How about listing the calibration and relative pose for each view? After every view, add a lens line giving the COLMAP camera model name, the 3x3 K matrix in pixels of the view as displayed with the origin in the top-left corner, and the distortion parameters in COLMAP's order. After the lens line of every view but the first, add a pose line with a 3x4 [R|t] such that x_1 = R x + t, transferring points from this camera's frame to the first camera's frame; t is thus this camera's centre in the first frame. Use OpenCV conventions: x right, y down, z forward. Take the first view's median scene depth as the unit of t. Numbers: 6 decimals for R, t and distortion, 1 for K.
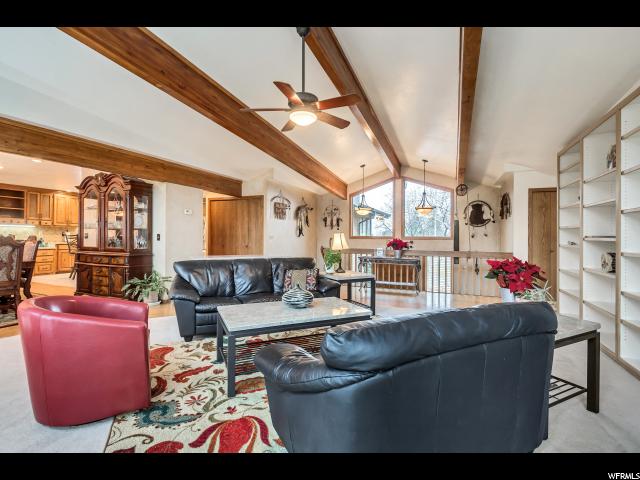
lens RADIAL K [[307.8, 0, 315.9], [0, 307.8, 233.1], [0, 0, 1]] dist [0.002530, 0.000061]
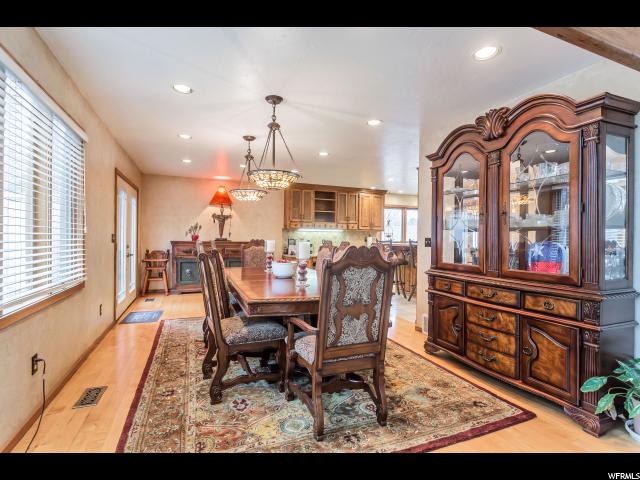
lens RADIAL K [[307.8, 0, 315.9], [0, 307.8, 233.1], [0, 0, 1]] dist [0.002530, 0.000061]
pose [[0.728359, -0.015582, -0.685019, -0.542799], [0.005987, 0.999848, -0.016378, -0.001405], [0.685170, 0.007828, 0.728342, 0.448502]]
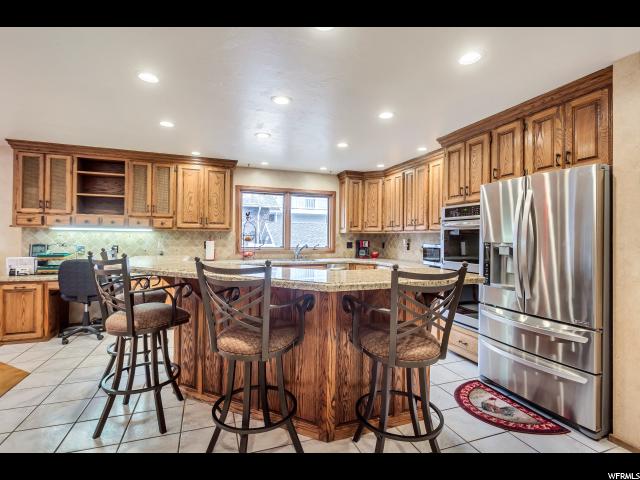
lens RADIAL K [[307.8, 0, 315.9], [0, 307.8, 233.1], [0, 0, 1]] dist [0.002530, 0.000061]
pose [[0.702575, -0.016258, -0.711424, -0.535867], [0.008330, 0.999858, -0.014623, -0.011006], [0.711561, 0.004348, 0.702611, 1.273841]]
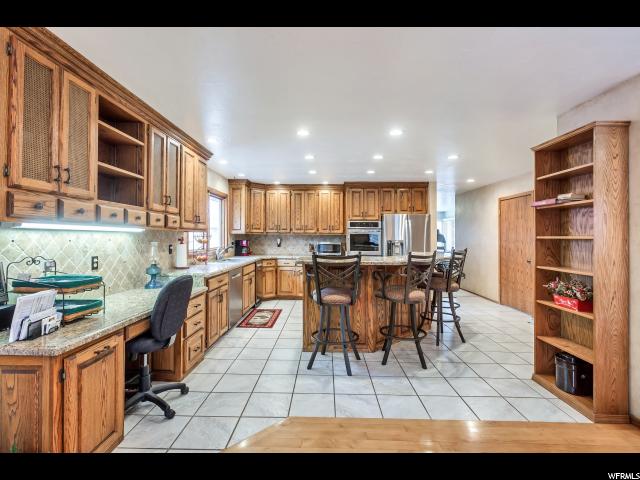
lens RADIAL K [[307.8, 0, 315.9], [0, 307.8, 233.1], [0, 0, 1]] dist [0.002530, 0.000061]
pose [[0.918691, -0.002128, 0.394972, -1.329302], [0.000725, 0.999993, 0.003702, -0.030514], [-0.394977, -0.003115, 0.918686, 0.927603]]
